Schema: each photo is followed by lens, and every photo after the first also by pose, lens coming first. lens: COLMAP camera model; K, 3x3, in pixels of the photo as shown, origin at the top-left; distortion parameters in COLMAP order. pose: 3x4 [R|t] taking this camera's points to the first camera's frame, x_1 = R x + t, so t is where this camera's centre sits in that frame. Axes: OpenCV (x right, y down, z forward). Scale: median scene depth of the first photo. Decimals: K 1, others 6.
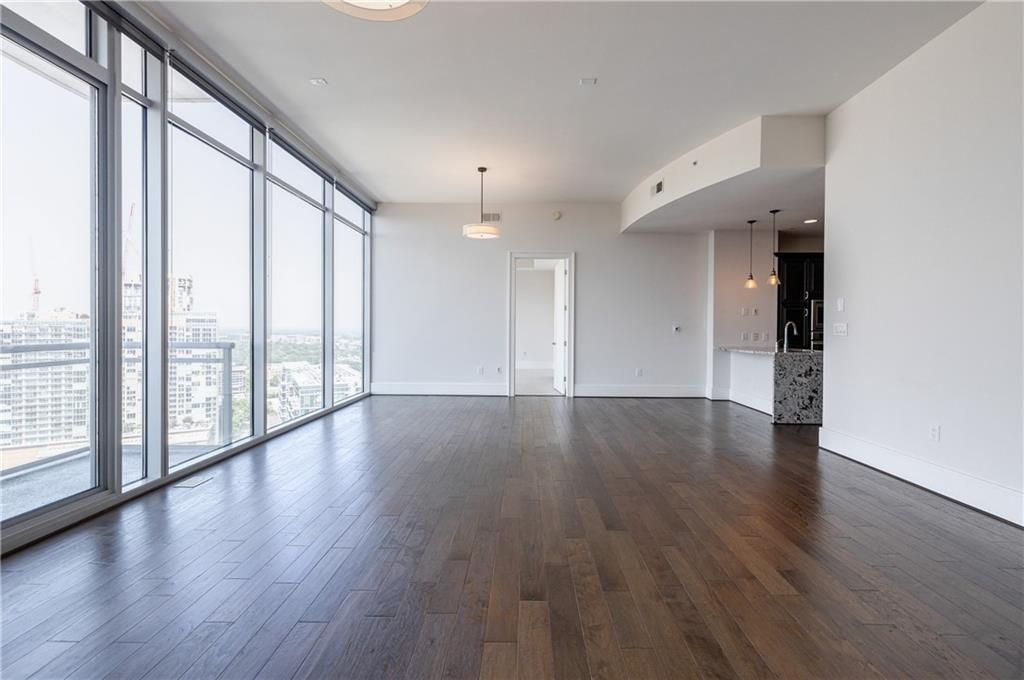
lens RADIAL K [[433.3, 0, 516.4], [0, 433.3, 332.0], [0, 0, 1]] dist [0.001082, 0.000391]
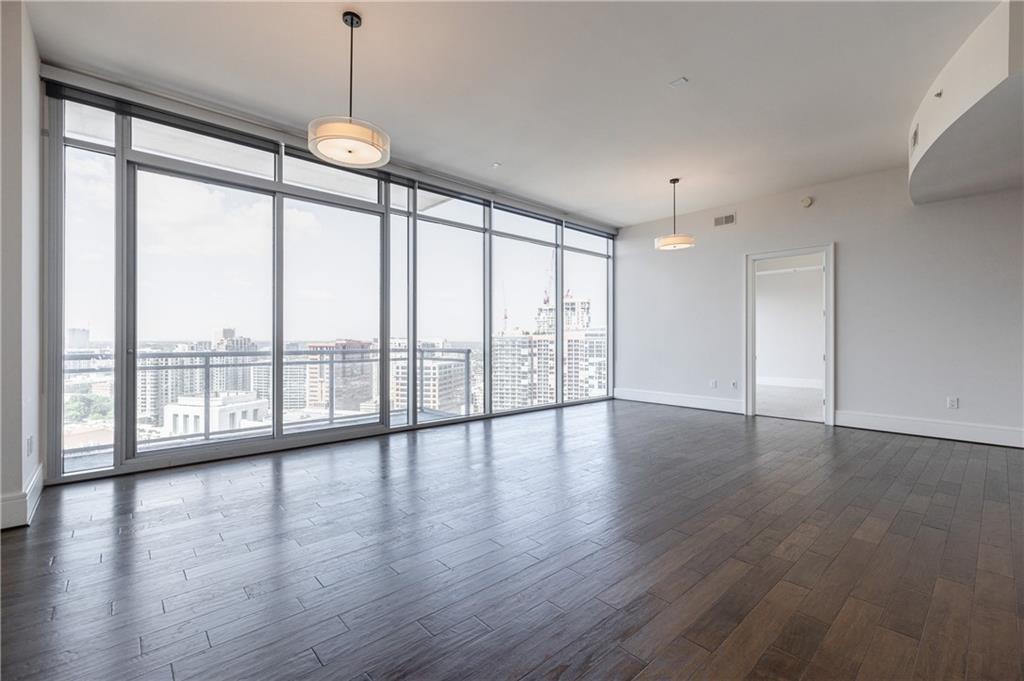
lens RADIAL K [[433.6, 0, 521.0], [0, 433.6, 337.9], [0, 0, 1]] dist [0.005100, -0.000349]
pose [[0.692393, -0.007012, -0.721486, 0.316316], [-0.004754, 0.999887, -0.014279, 0.003708], [0.721505, 0.013317, 0.692282, 0.040428]]
